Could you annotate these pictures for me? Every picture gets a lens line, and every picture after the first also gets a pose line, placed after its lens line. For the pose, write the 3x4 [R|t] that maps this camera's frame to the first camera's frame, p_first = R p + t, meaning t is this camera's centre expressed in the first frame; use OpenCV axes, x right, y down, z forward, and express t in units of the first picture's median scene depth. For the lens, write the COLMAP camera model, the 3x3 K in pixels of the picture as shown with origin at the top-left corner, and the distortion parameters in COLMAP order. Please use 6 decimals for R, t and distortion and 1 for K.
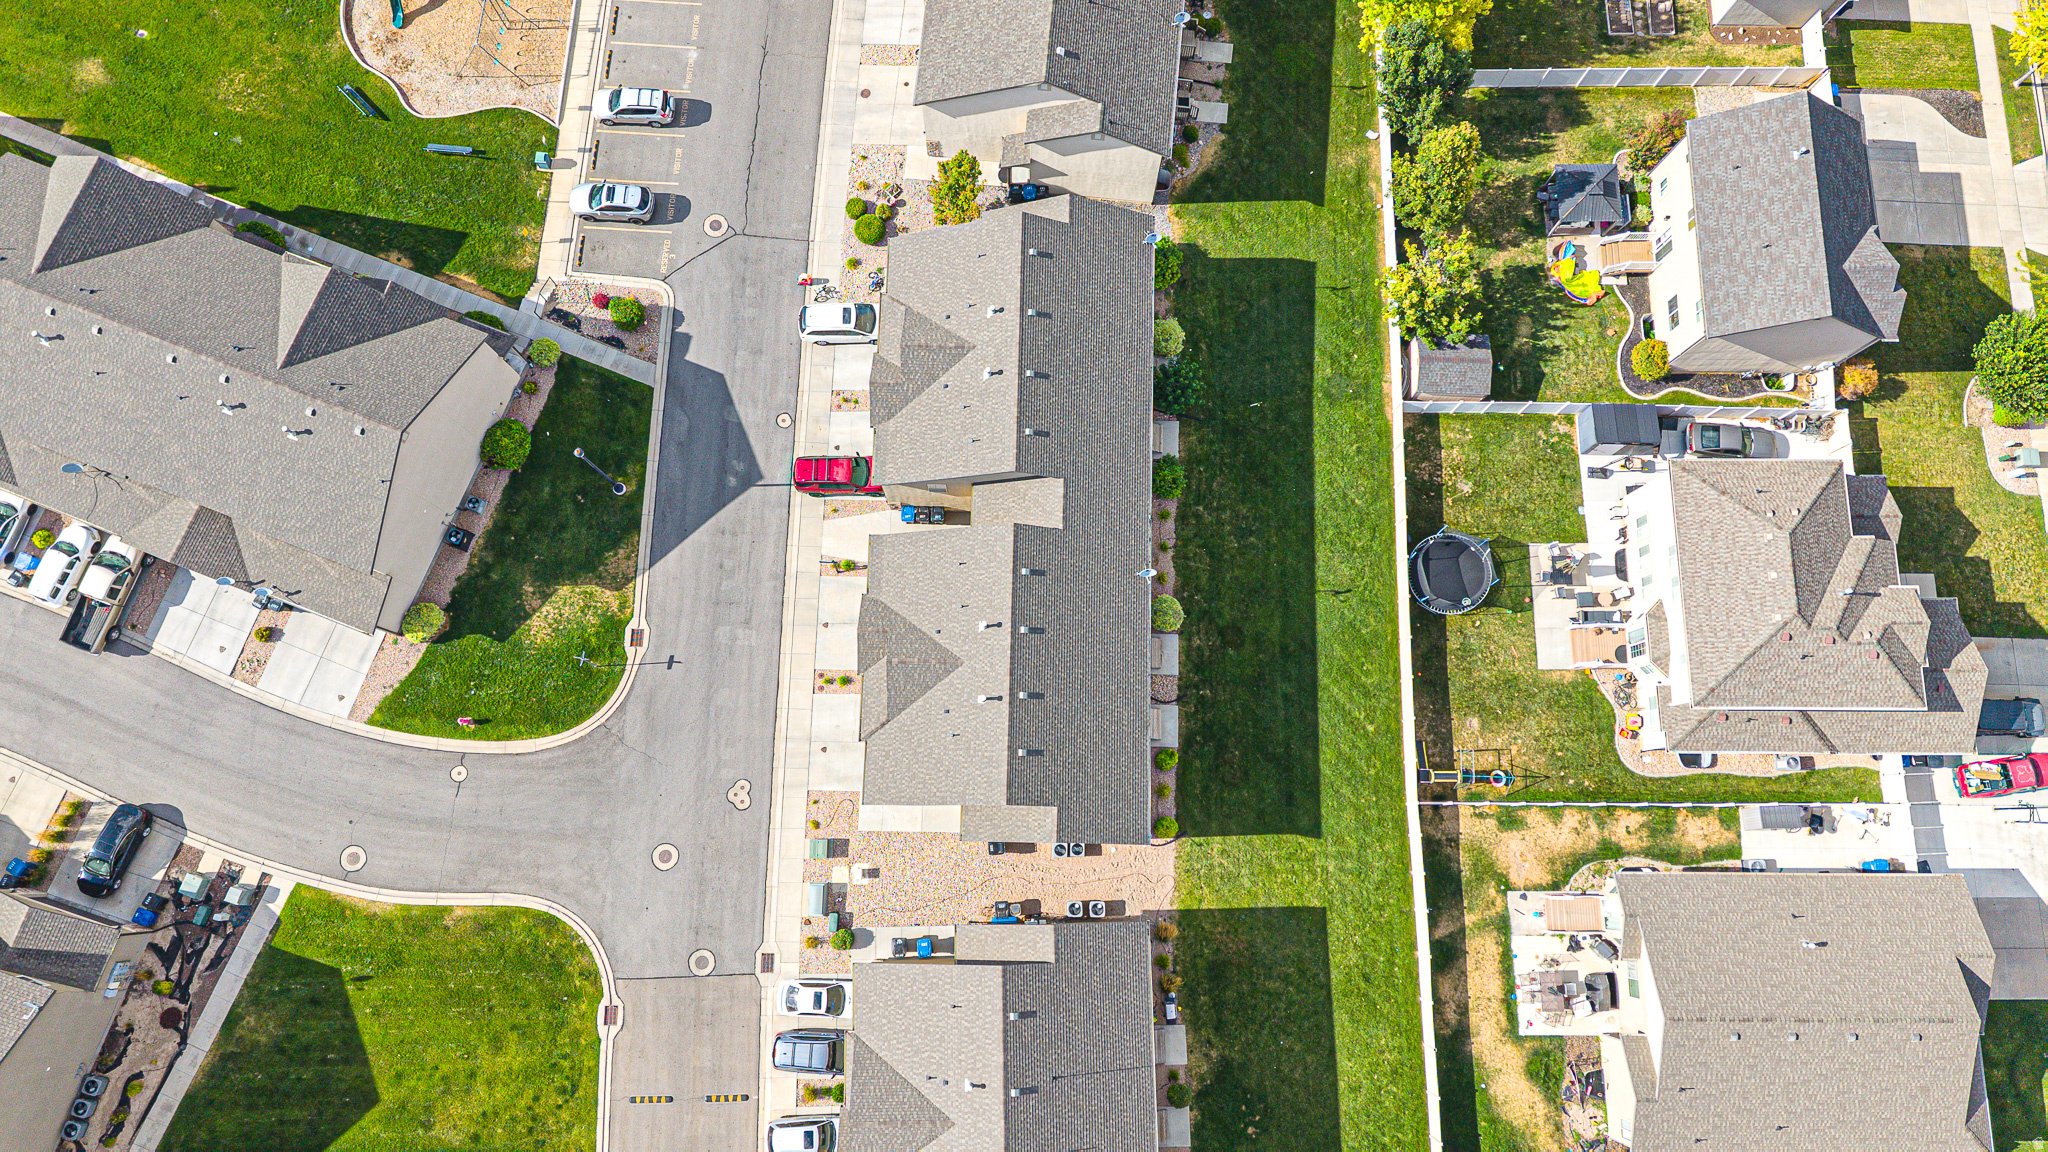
lens RADIAL K [[1373.5, 0, 1024.4], [0, 1373.5, 574.8], [0, 0, 1]] dist [0.030500, -0.035693]
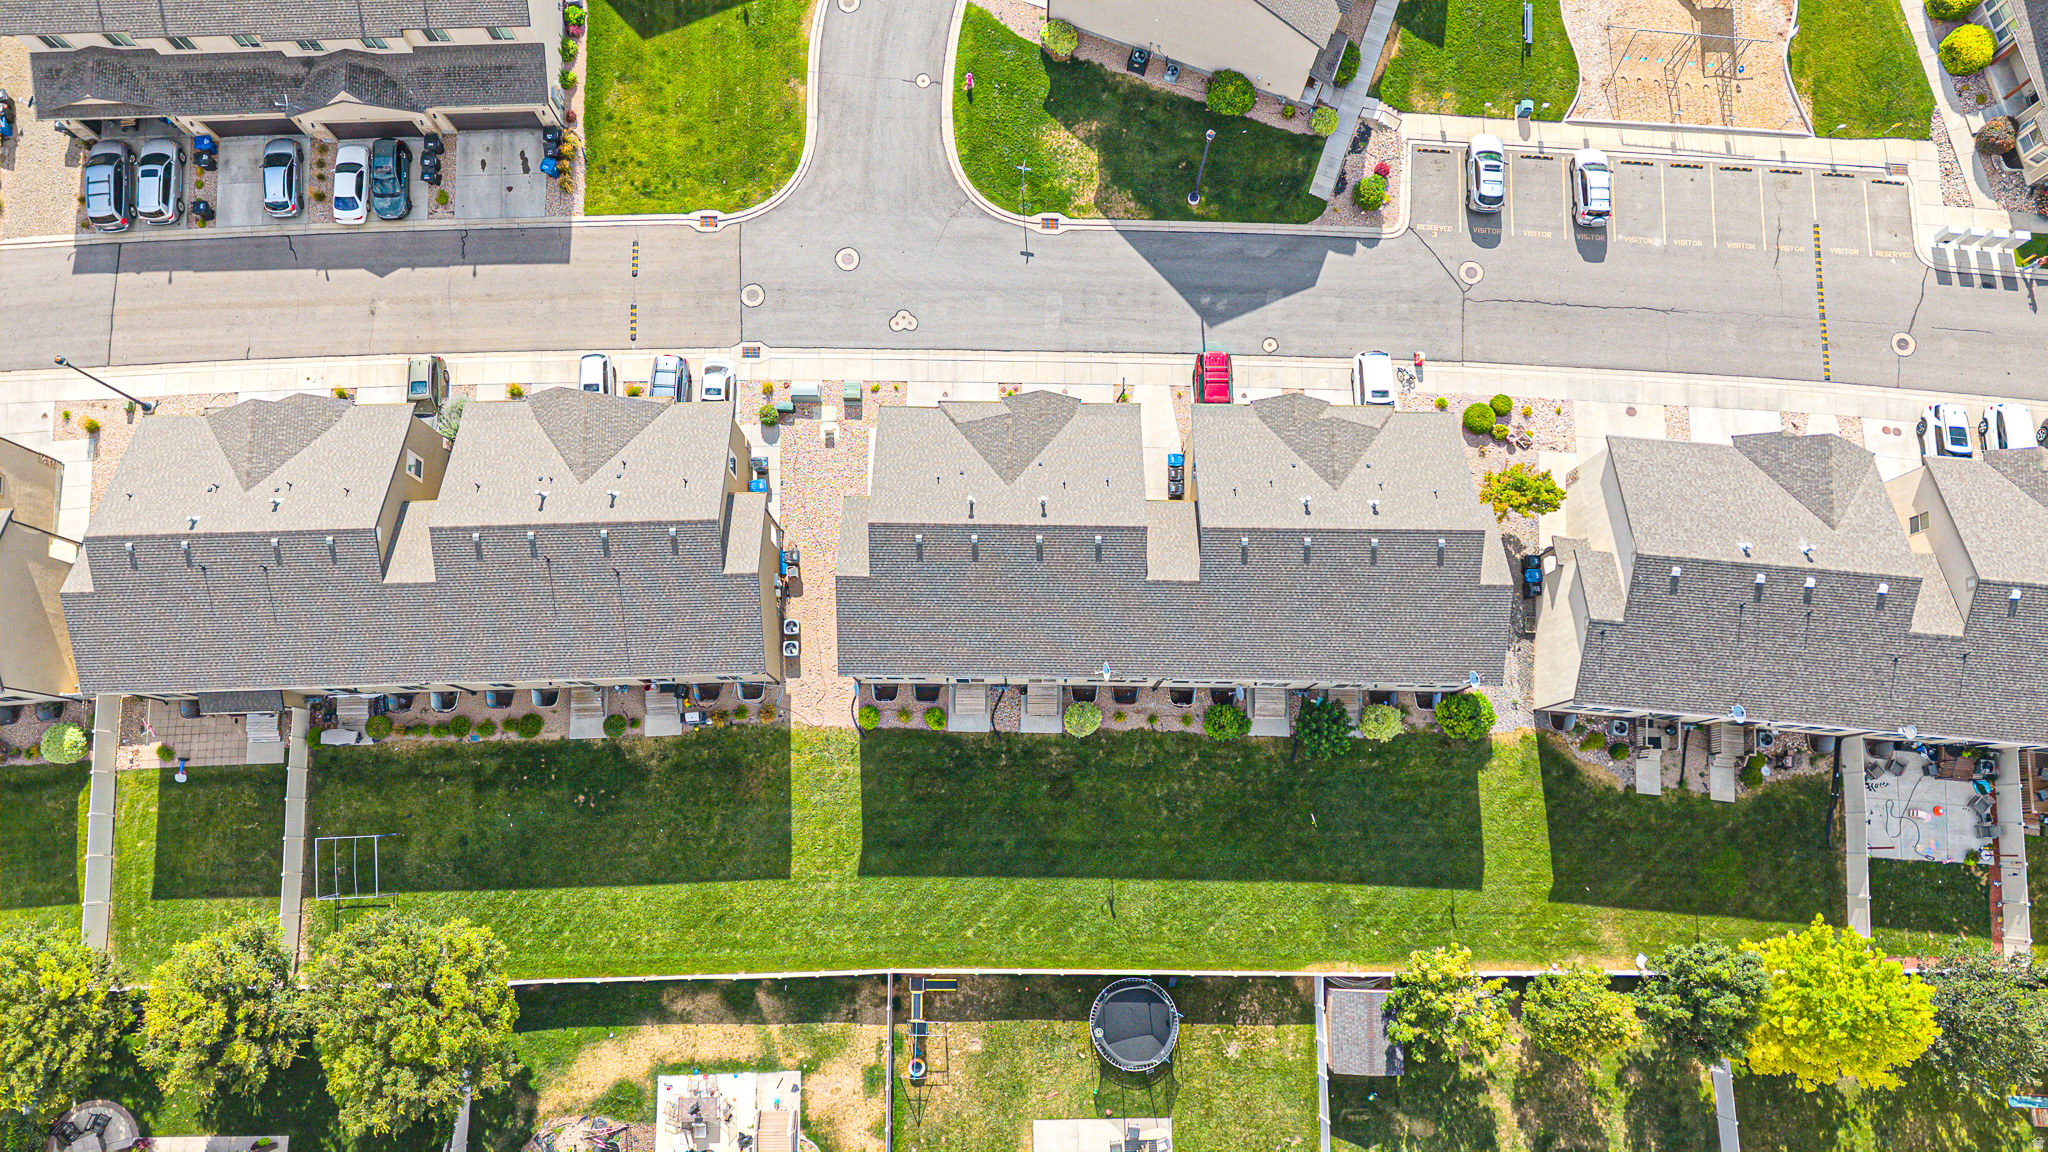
lens RADIAL K [[1373.5, 0, 1025.6], [0, 1373.5, 580.1], [0, 0, 1]] dist [0.030500, -0.035693]
pose [[0.013781, 0.978664, -0.205003, 0.209262], [-0.982252, 0.051604, 0.180326, -0.114897], [0.187057, 0.198880, 0.962006, 0.030203]]
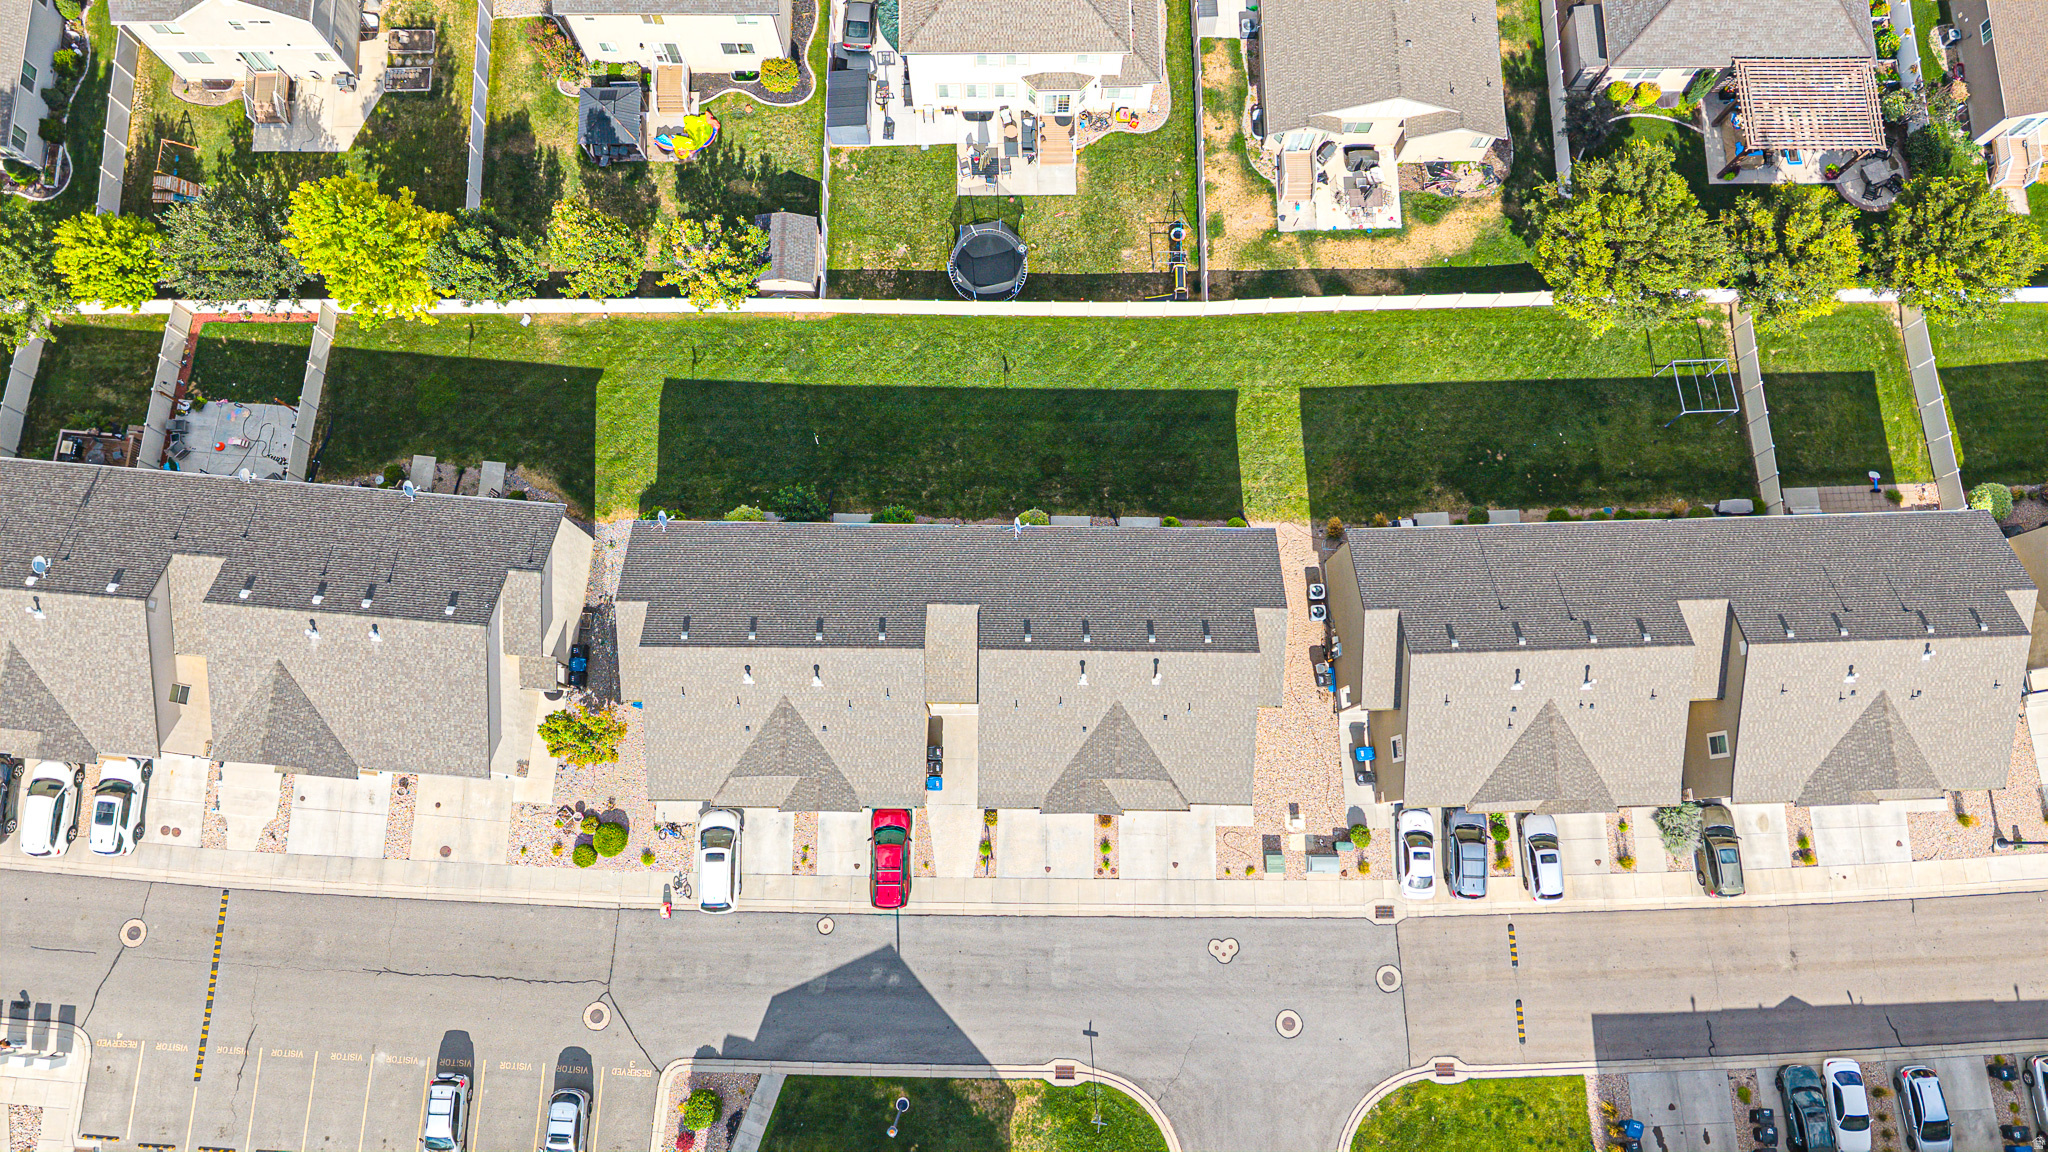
lens RADIAL K [[1373.5, 0, 1020.5], [0, 1373.5, 578.1], [0, 0, 1]] dist [0.030500, -0.035693]
pose [[-0.015165, -0.980823, 0.194311, -0.134209], [0.978153, 0.025744, 0.206284, -0.191990], [-0.207331, 0.193194, 0.959005, 0.030930]]
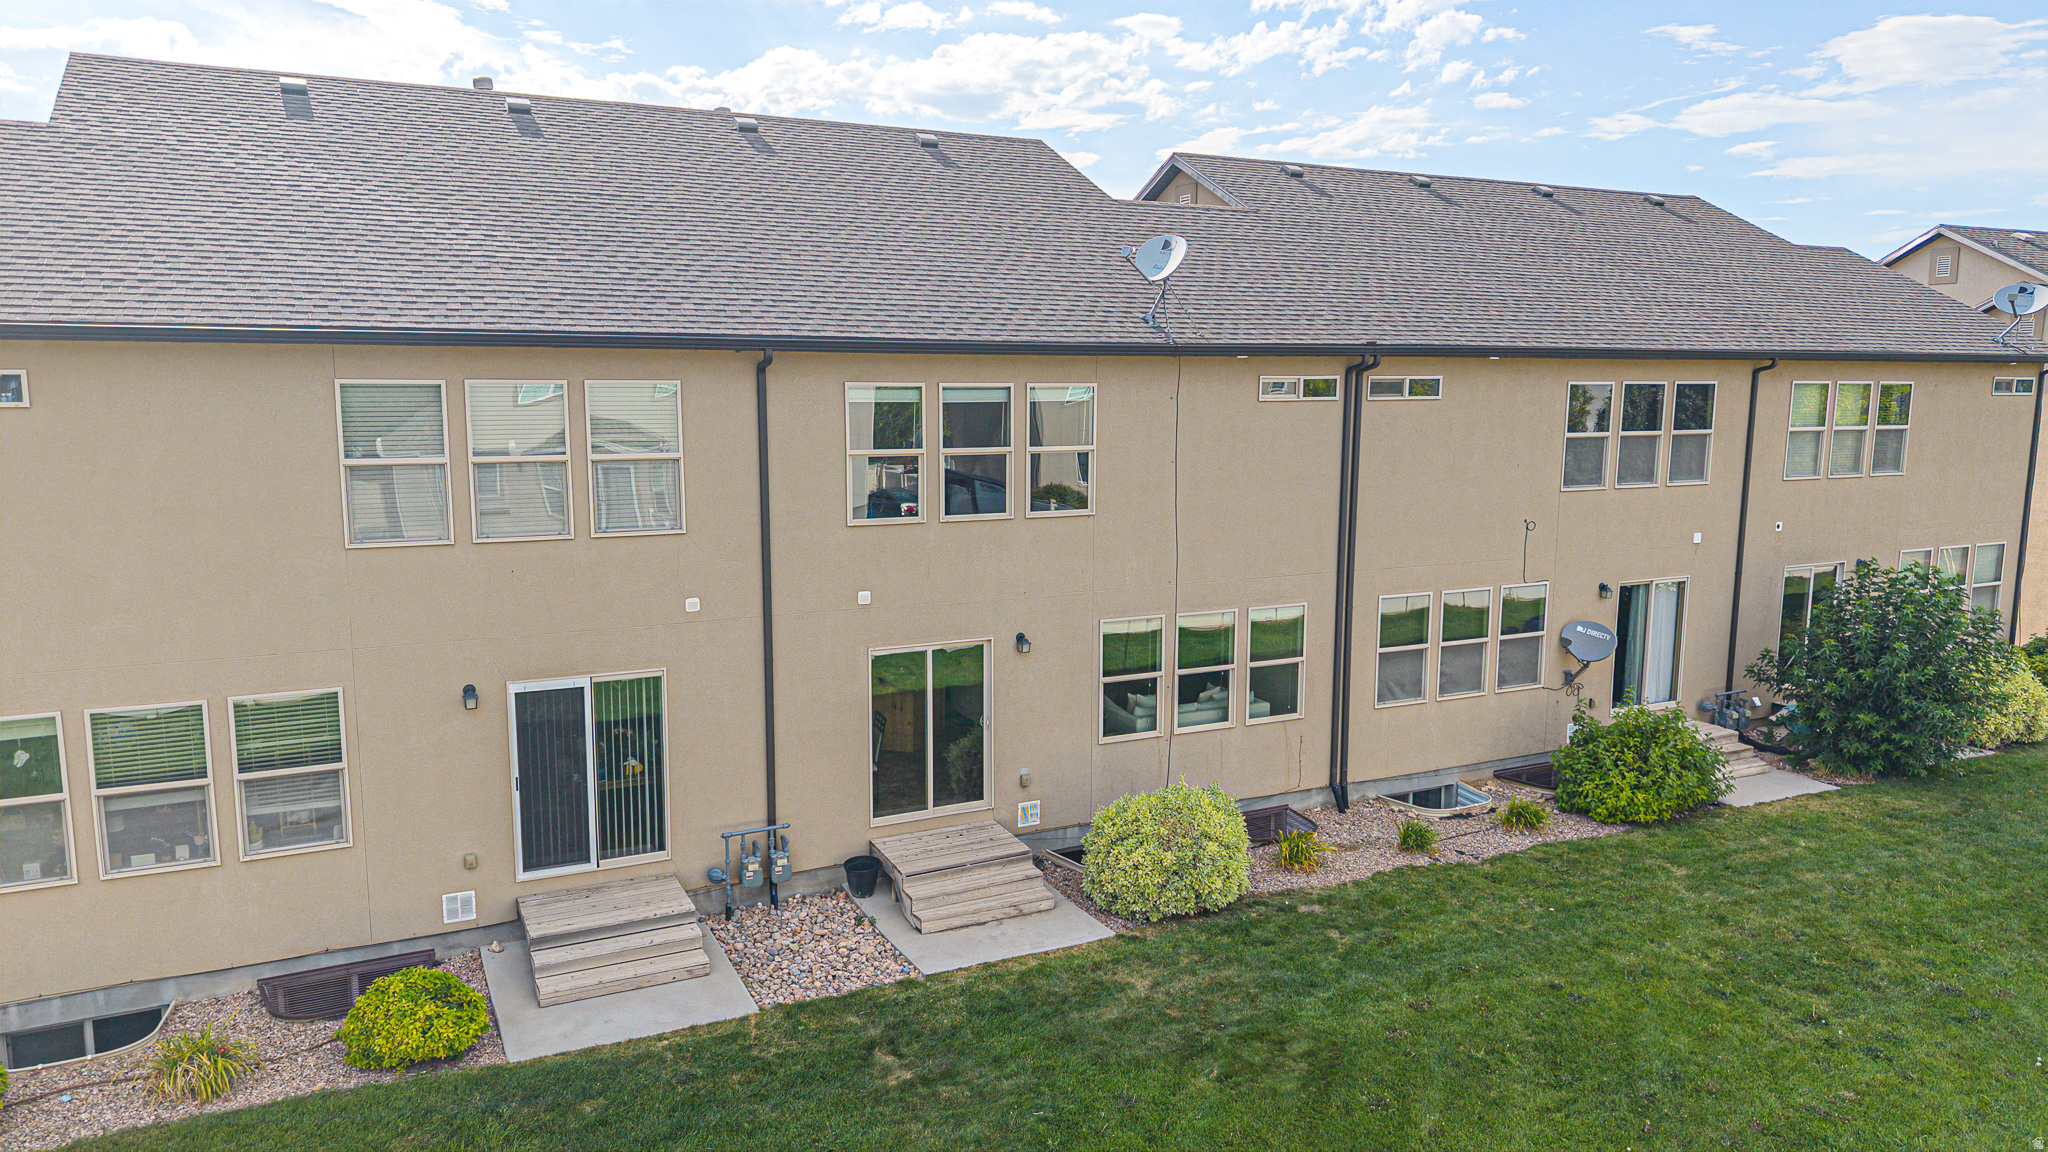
lens RADIAL K [[1373.5, 0, 1029.2], [0, 1373.5, 573.3], [0, 0, 1]] dist [0.030500, -0.035693]
pose [[0.469335, 0.111769, -0.875918, 0.276656], [-0.864281, 0.261417, -0.429743, 0.127584], [0.180948, 0.958733, 0.219292, 0.919168]]
